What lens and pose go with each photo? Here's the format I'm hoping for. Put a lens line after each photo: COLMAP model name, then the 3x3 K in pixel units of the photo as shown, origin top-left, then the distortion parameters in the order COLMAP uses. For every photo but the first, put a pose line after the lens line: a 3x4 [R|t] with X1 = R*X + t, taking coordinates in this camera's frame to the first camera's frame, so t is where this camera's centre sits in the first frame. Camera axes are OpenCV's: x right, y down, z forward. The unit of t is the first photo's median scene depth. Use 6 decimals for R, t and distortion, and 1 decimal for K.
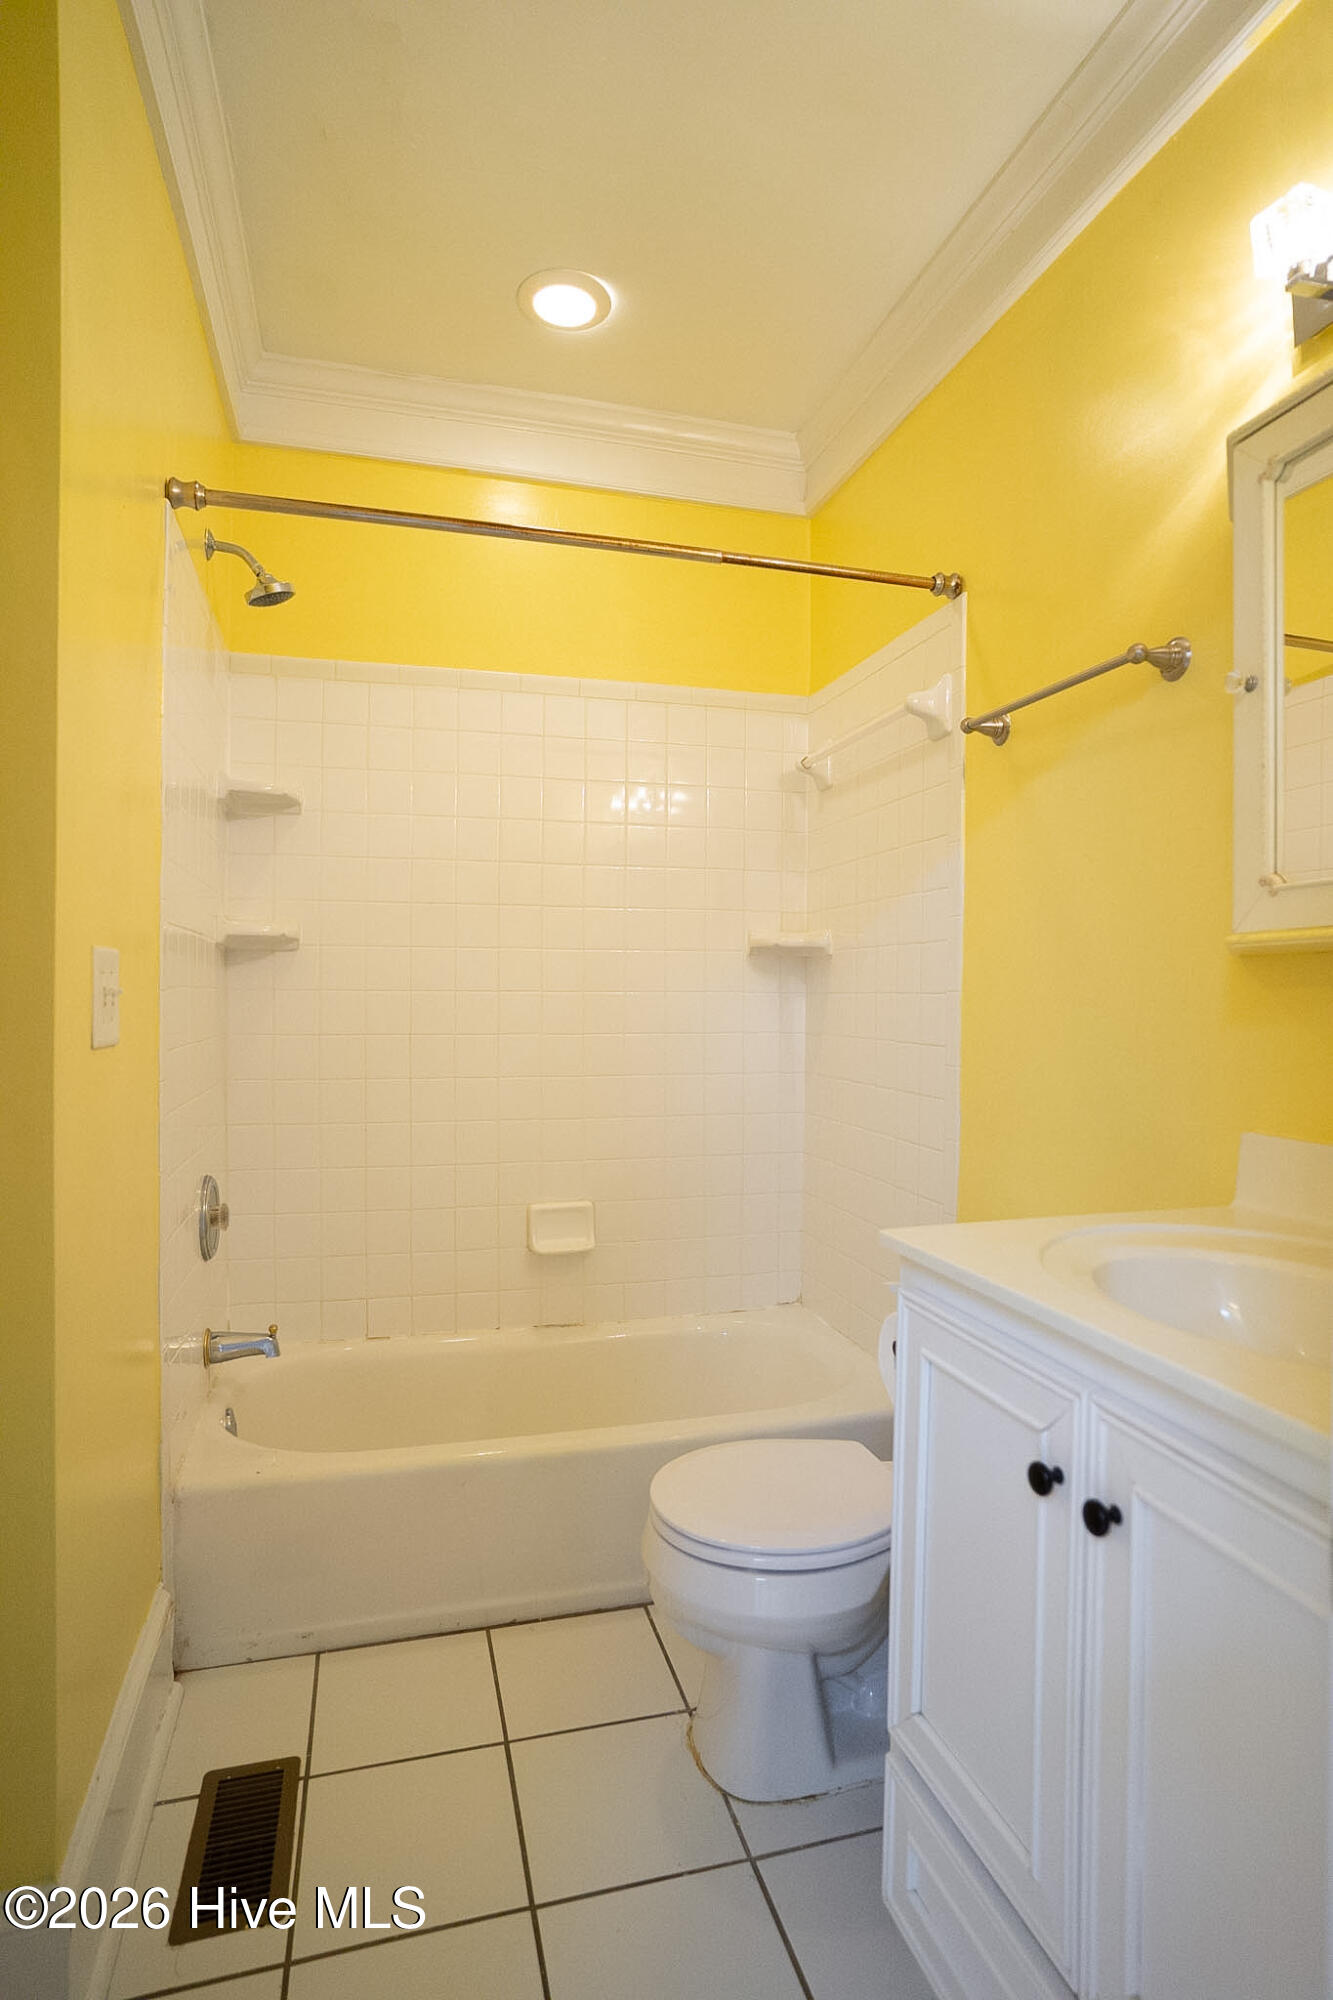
lens RADIAL K [[1054.0, 0, 660.5], [0, 1054.0, 1003.2], [0, 0, 1]] dist [-0.064117, 0.039163]
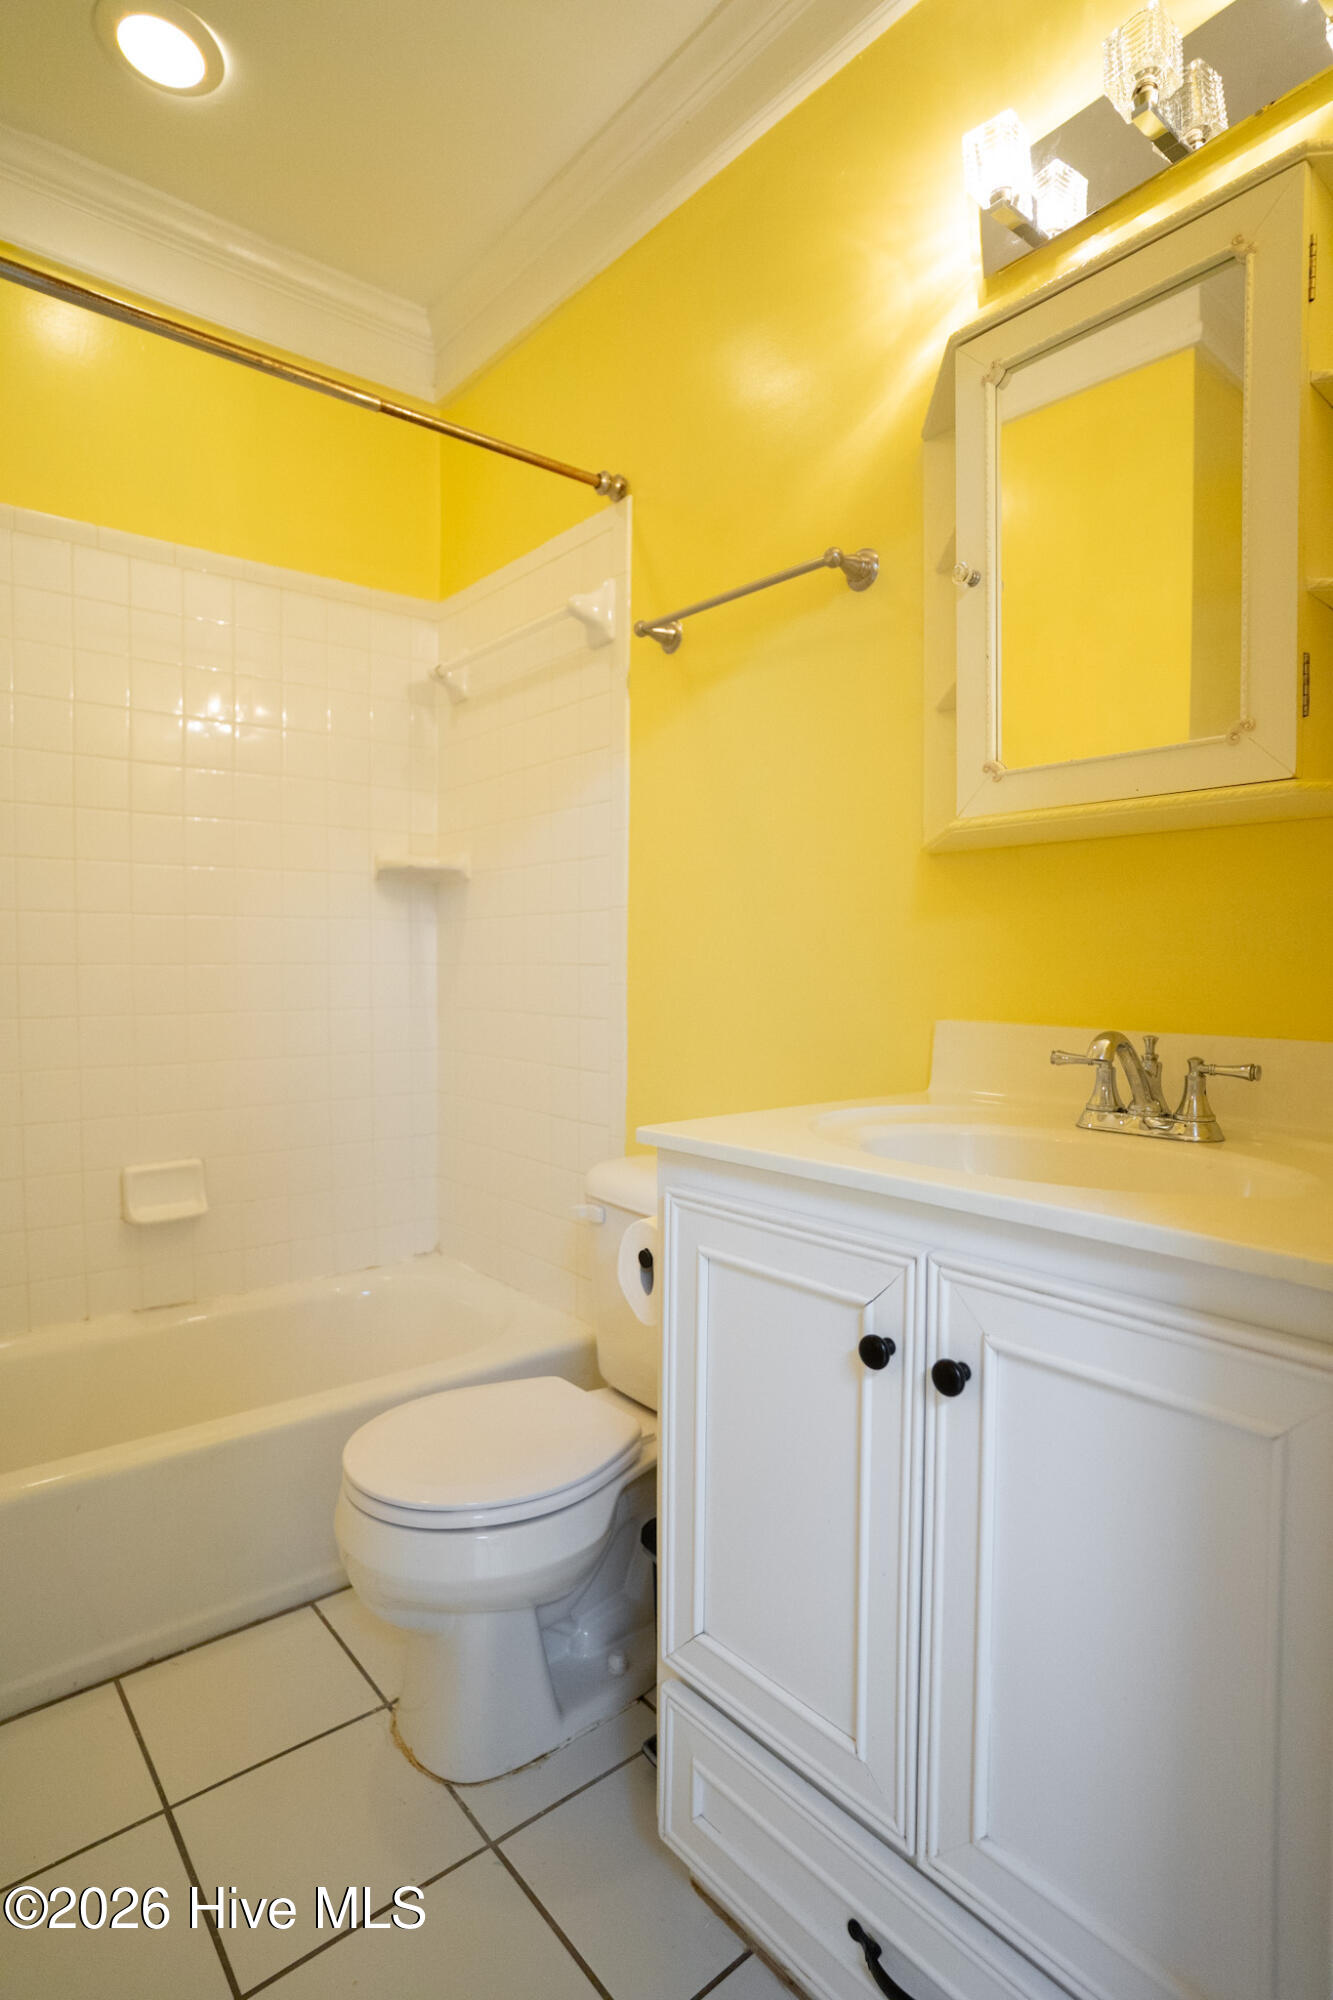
lens RADIAL K [[1056.1, 0, 666.5], [0, 1056.1, 1000.0], [0, 0, 1]] dist [-0.064205, 0.040809]
pose [[0.912645, -0.019947, 0.408266, -0.087739], [0.007494, 0.999457, 0.032079, 0.046939], [-0.408684, -0.026217, 0.912299, 0.094361]]
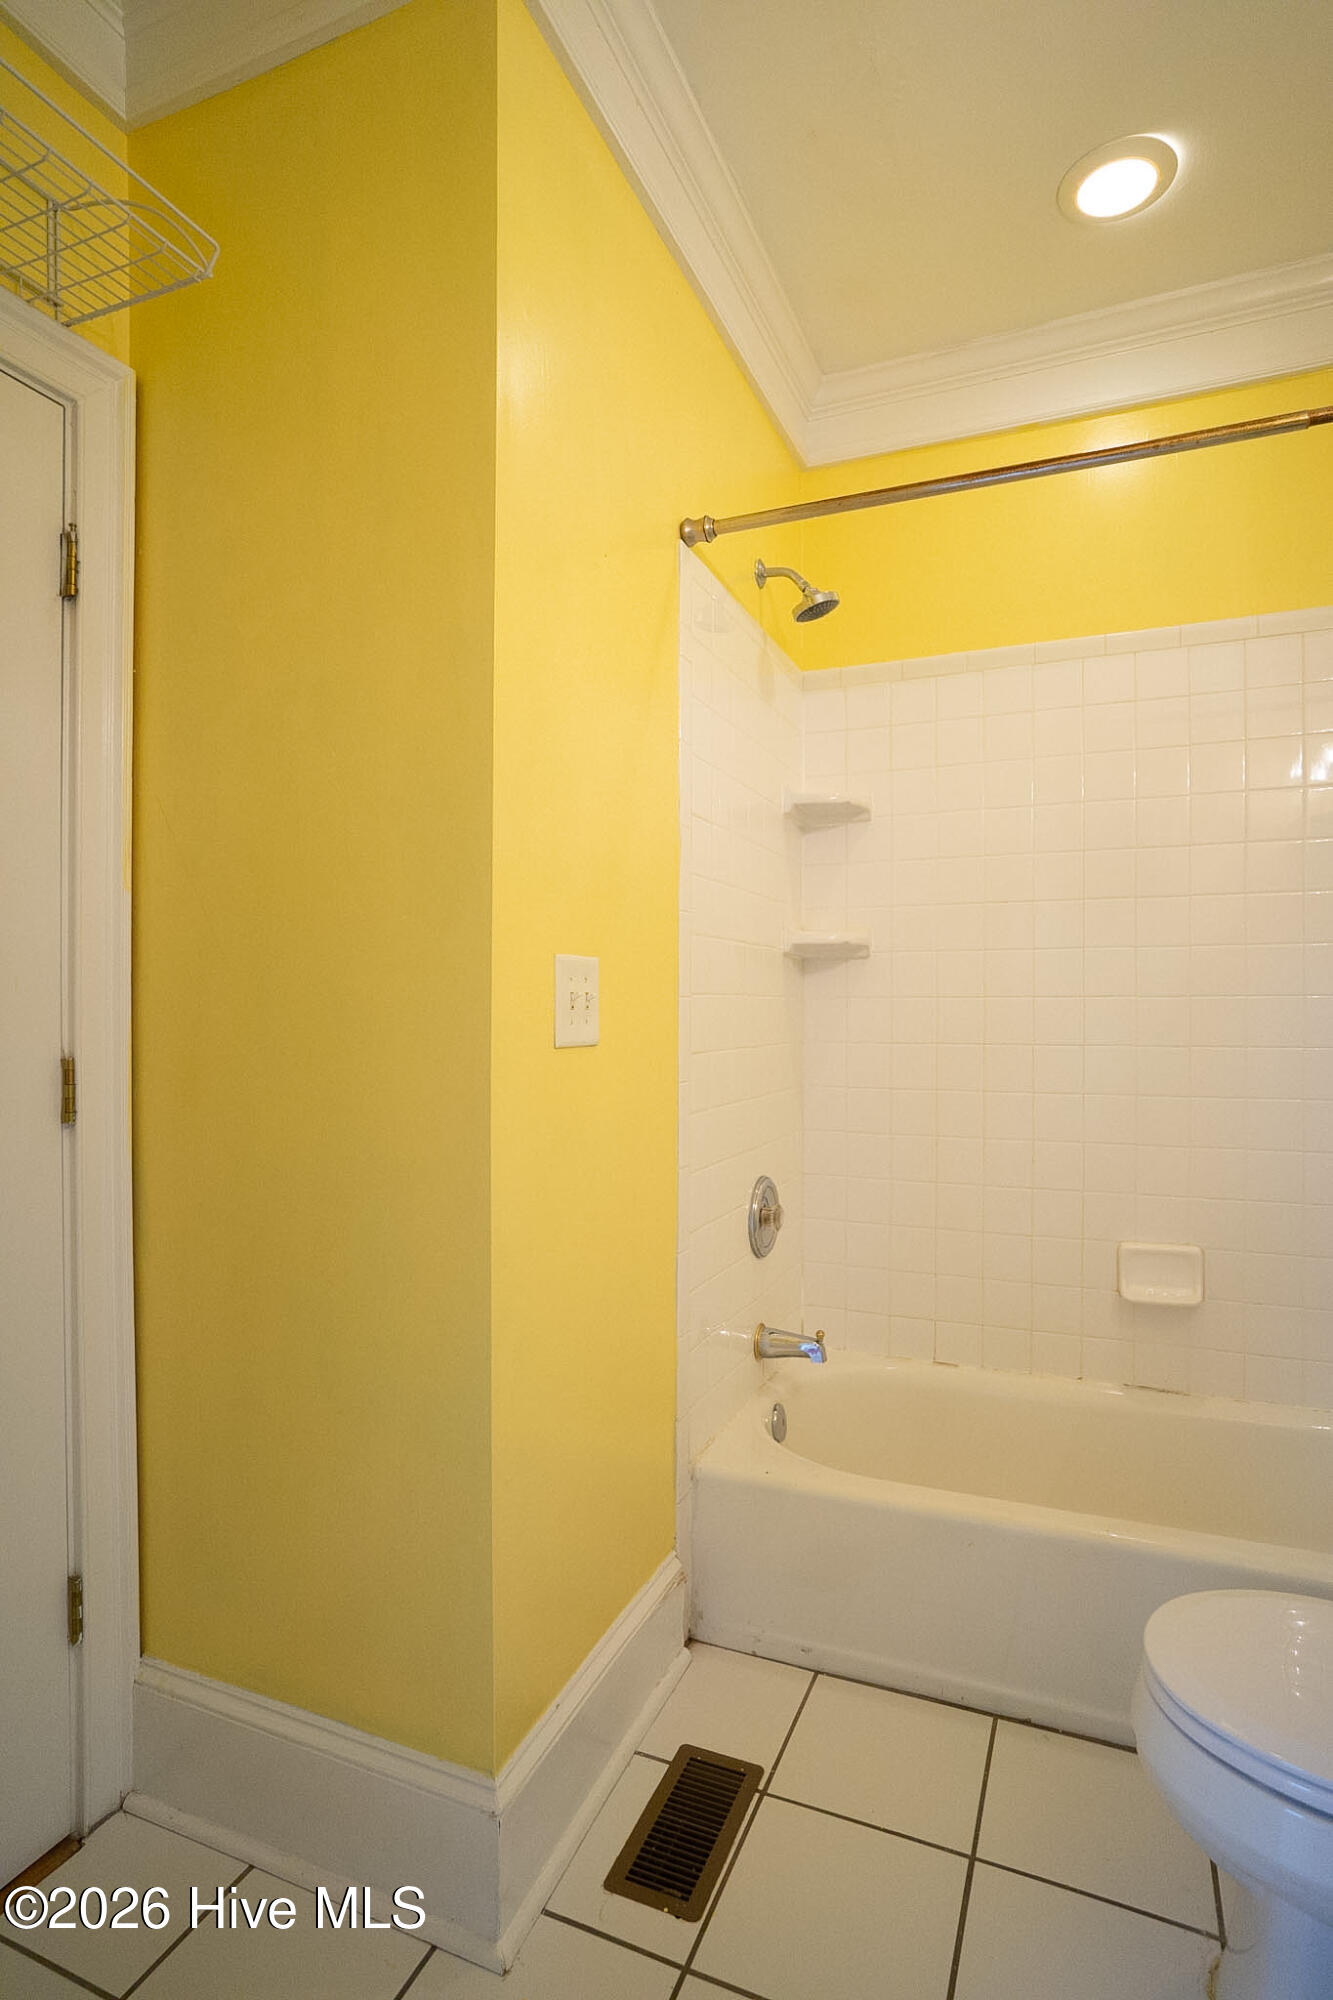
lens RADIAL K [[1054.0, 0, 660.5], [0, 1054.0, 1003.2], [0, 0, 1]] dist [-0.064117, 0.039163]
pose [[0.779379, -0.009809, -0.626476, 0.156935], [0.001970, 0.999911, -0.013205, 0.007352], [0.626550, 0.009058, 0.779329, 0.124871]]
